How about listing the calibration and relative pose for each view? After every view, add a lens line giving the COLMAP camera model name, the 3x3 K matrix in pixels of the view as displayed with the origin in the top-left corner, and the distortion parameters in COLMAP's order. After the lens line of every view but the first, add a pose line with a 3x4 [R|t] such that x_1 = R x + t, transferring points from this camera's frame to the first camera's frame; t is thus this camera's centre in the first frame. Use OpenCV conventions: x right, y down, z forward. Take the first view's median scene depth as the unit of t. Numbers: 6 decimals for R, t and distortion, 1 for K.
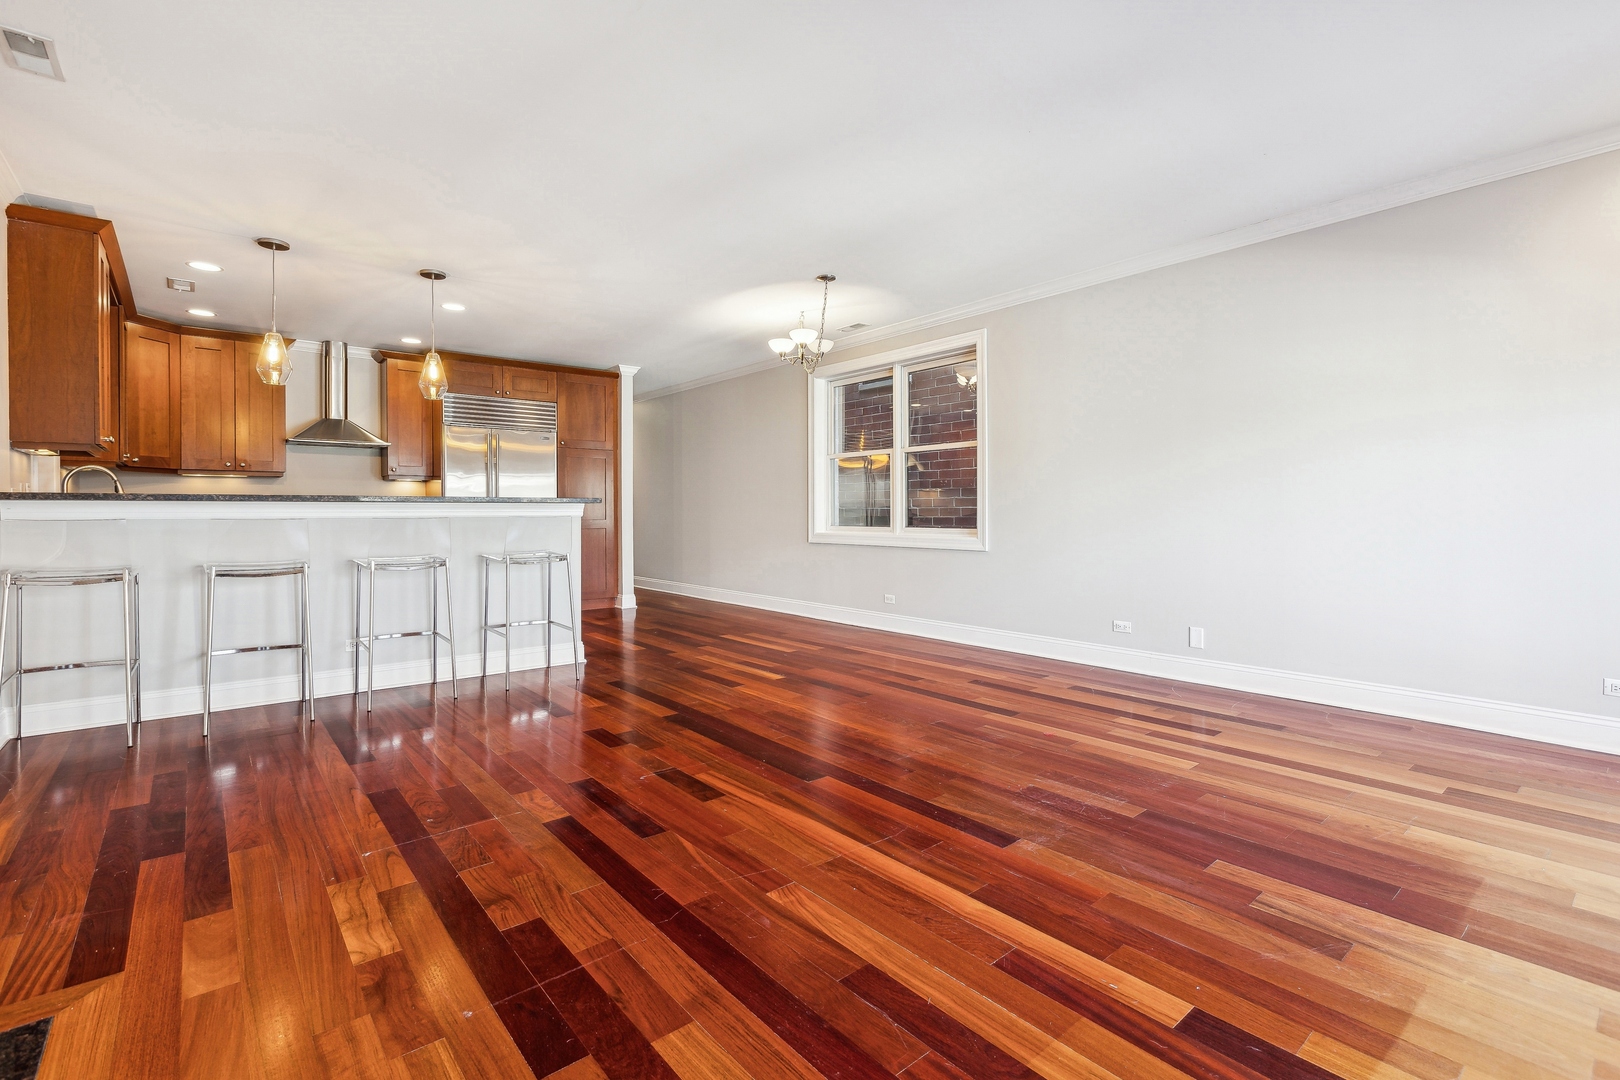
lens RADIAL K [[728.7, 0, 800.7], [0, 728.7, 513.5], [0, 0, 1]] dist [-0.000224, 0.000115]
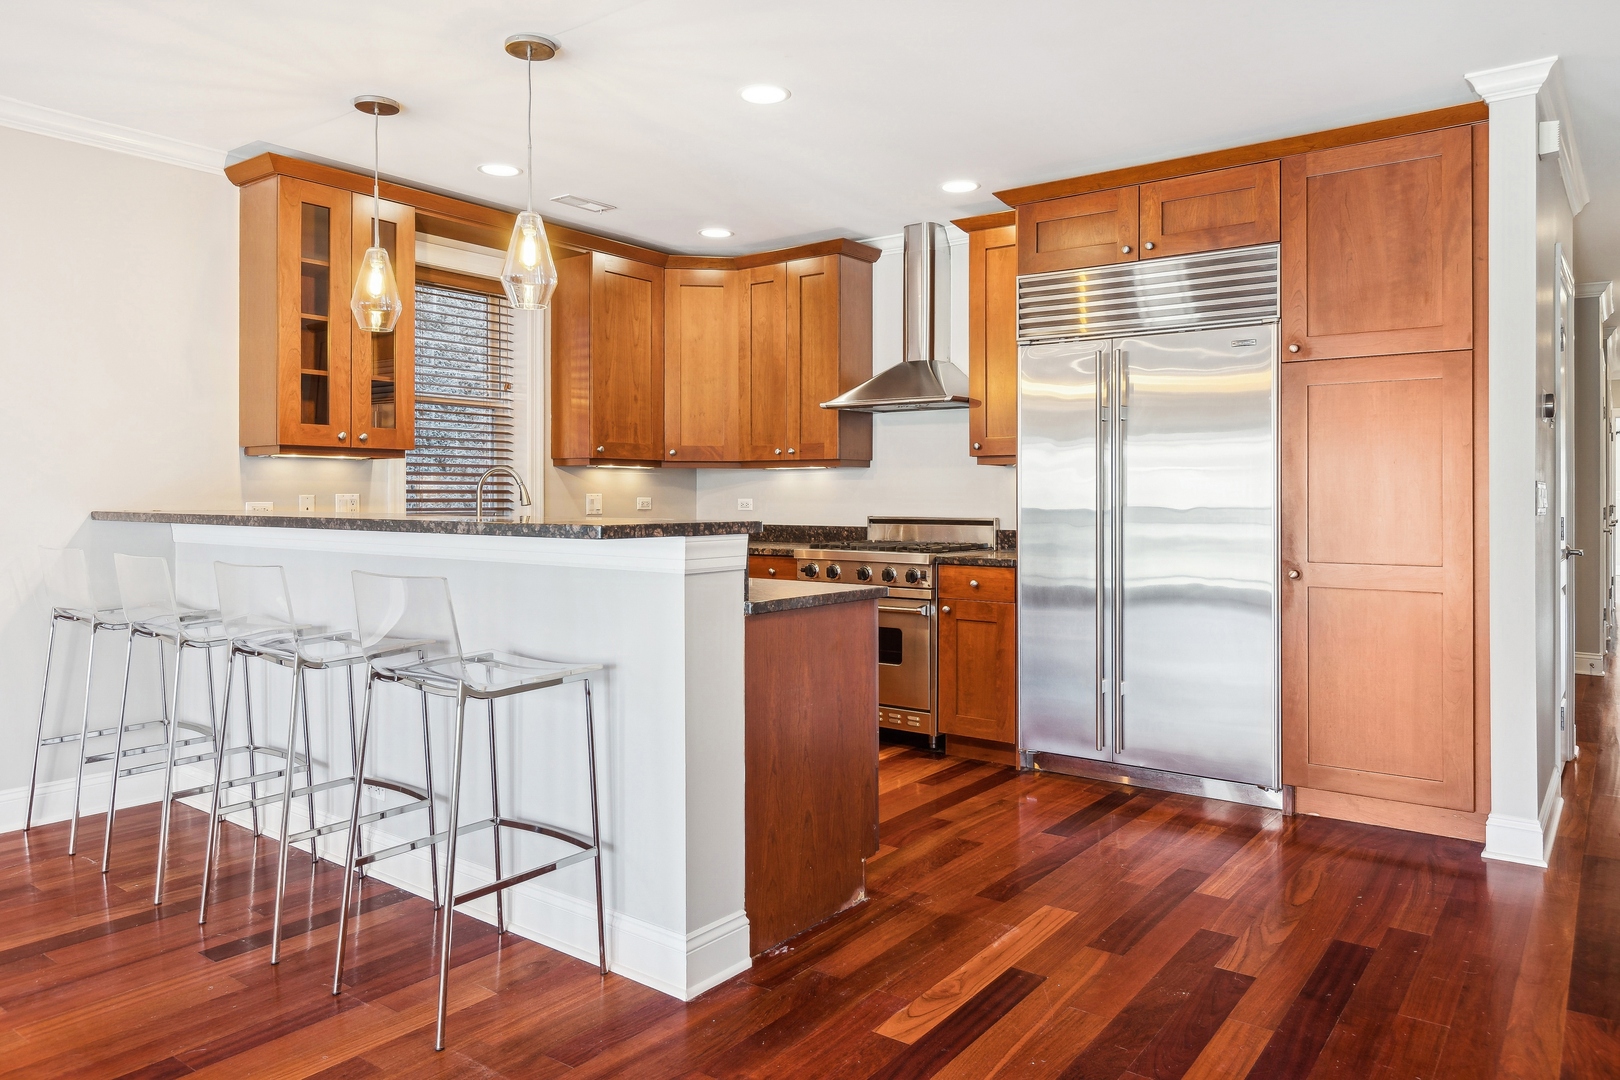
lens RADIAL K [[1089.7, 0, 805.8], [0, 1089.7, 491.1], [0, 0, 1]] dist [0.000158, 0.000878]
pose [[0.233953, -0.002988, -0.972243, 0.353581], [-0.004769, 0.999980, -0.004221, -0.054751], [0.972236, 0.005624, 0.233934, 1.552495]]
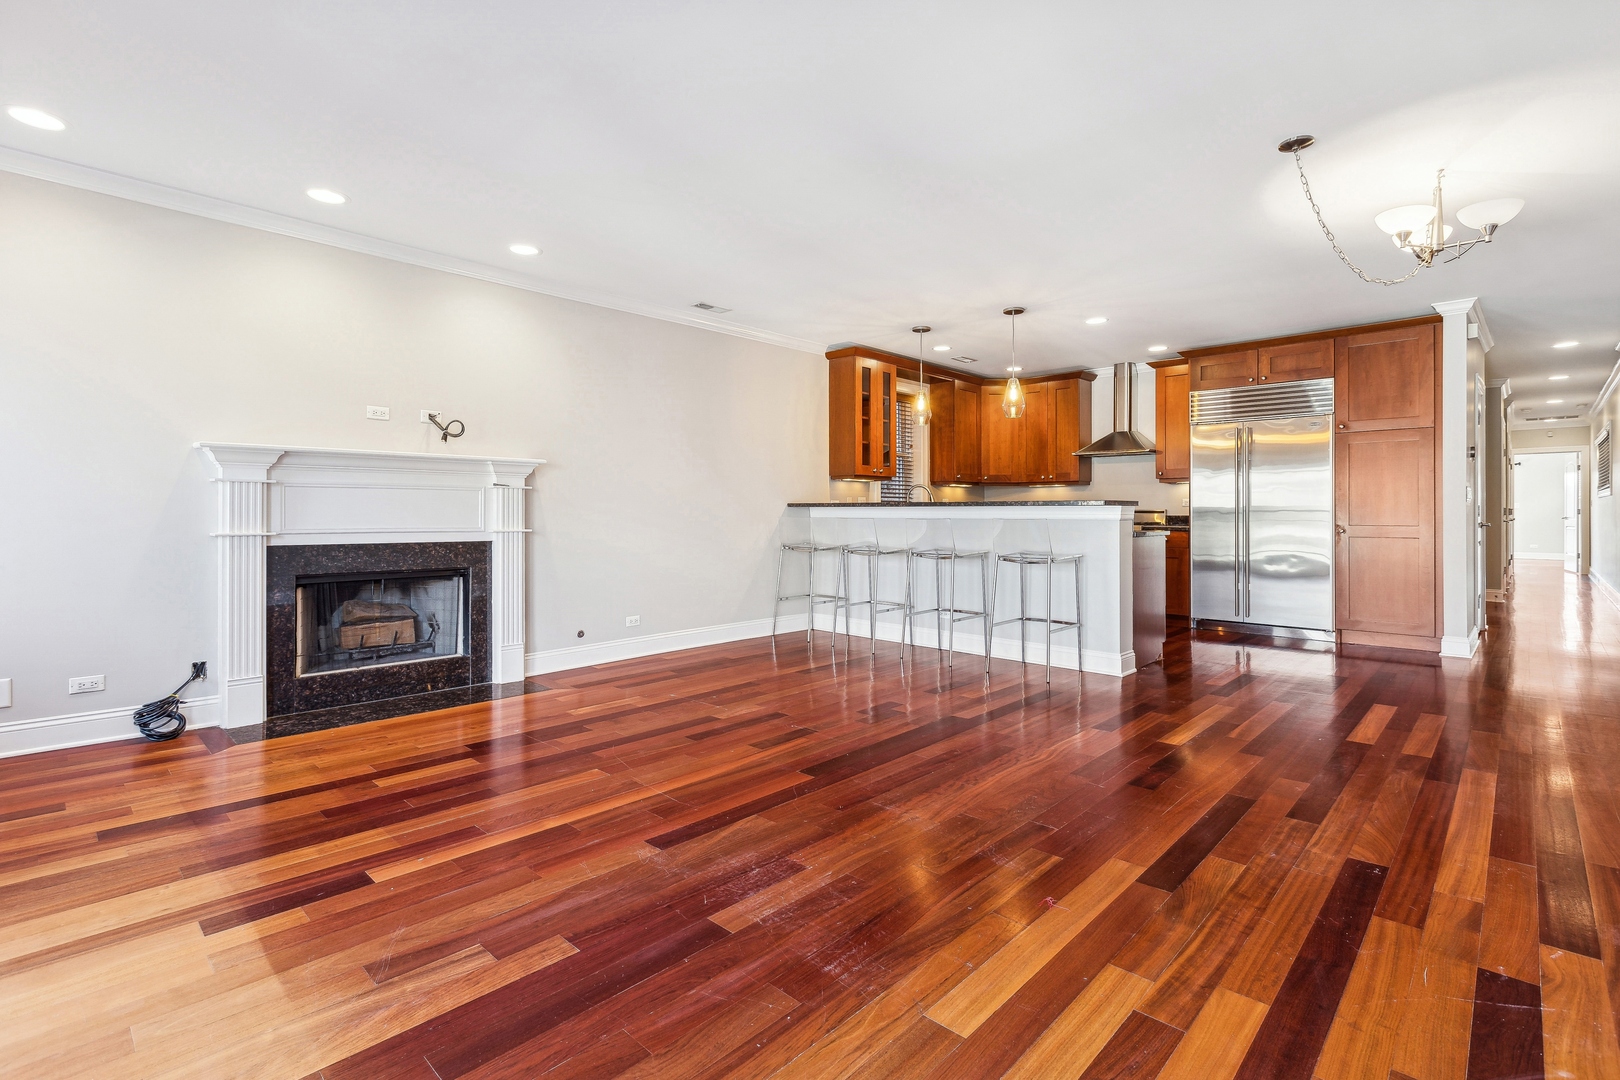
lens RADIAL K [[751.4, 0, 800.3], [0, 751.4, 511.5], [0, 0, 1]] dist [0.000022, 0.000083]
pose [[0.111228, -0.000244, -0.993795, 1.003700], [-0.004301, 0.999990, -0.000727, -0.006682], [0.993786, 0.004355, 0.111226, 0.810109]]
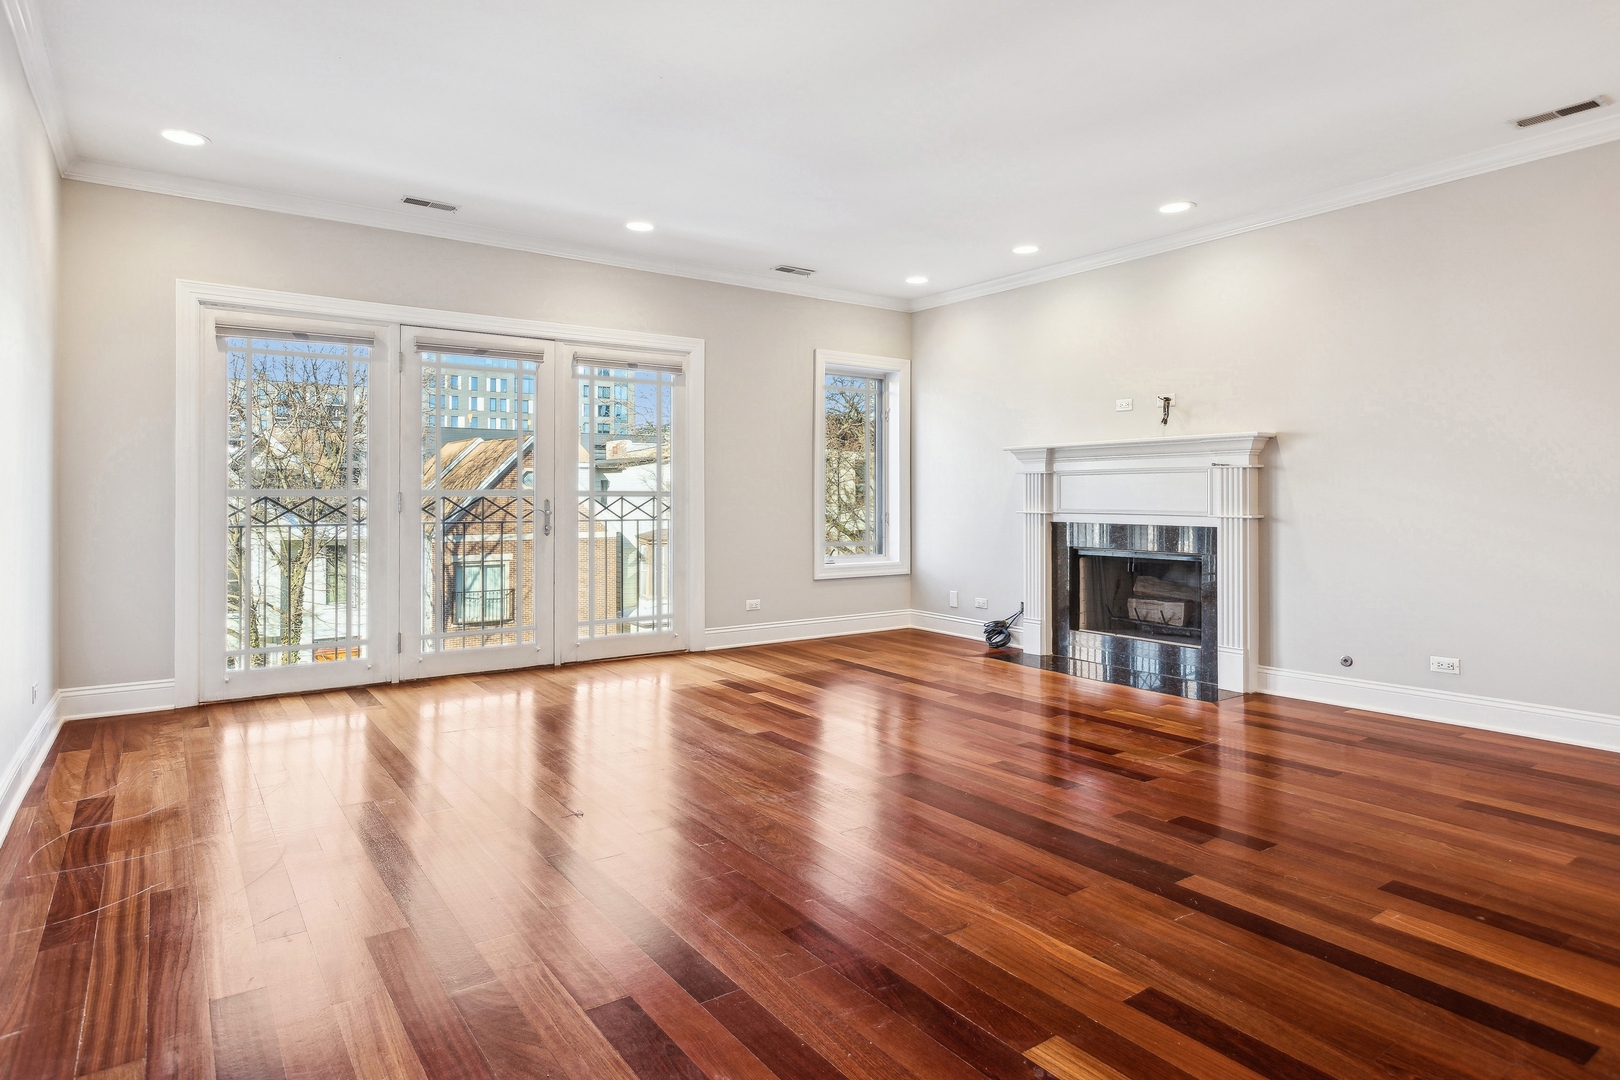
lens RADIAL K [[919.3, 0, 807.7], [0, 919.3, 488.6], [0, 0, 1]] dist [0.000855, 0.001600]
pose [[-0.997237, 0.003825, 0.074185, 0.046688], [0.003432, 0.999979, -0.005425, -0.009029], [-0.074204, -0.005156, -0.997230, 2.075385]]
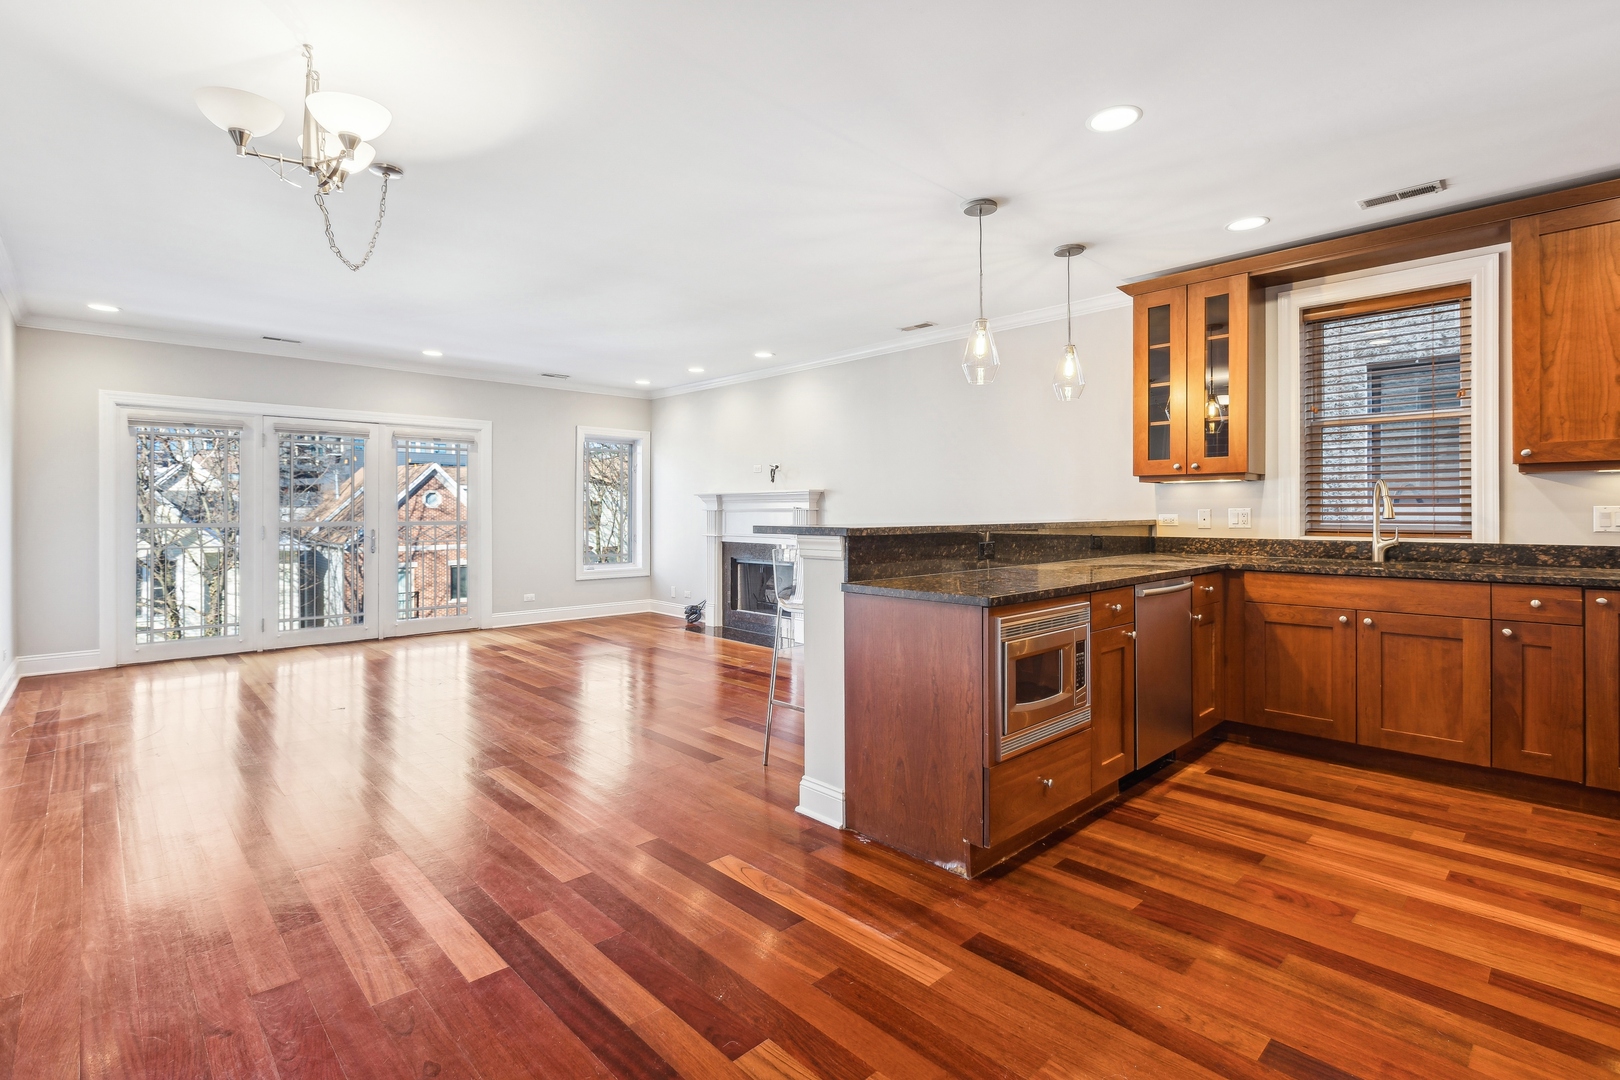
lens RADIAL K [[769.5, 0, 803.0], [0, 769.5, 509.1], [0, 0, 1]] dist [-0.003153, -0.000675]
pose [[-0.998064, 0.003788, -0.062080, -0.440100], [0.003694, 0.999992, 0.001618, -0.058091], [0.062085, 0.001386, -0.998070, 2.665351]]
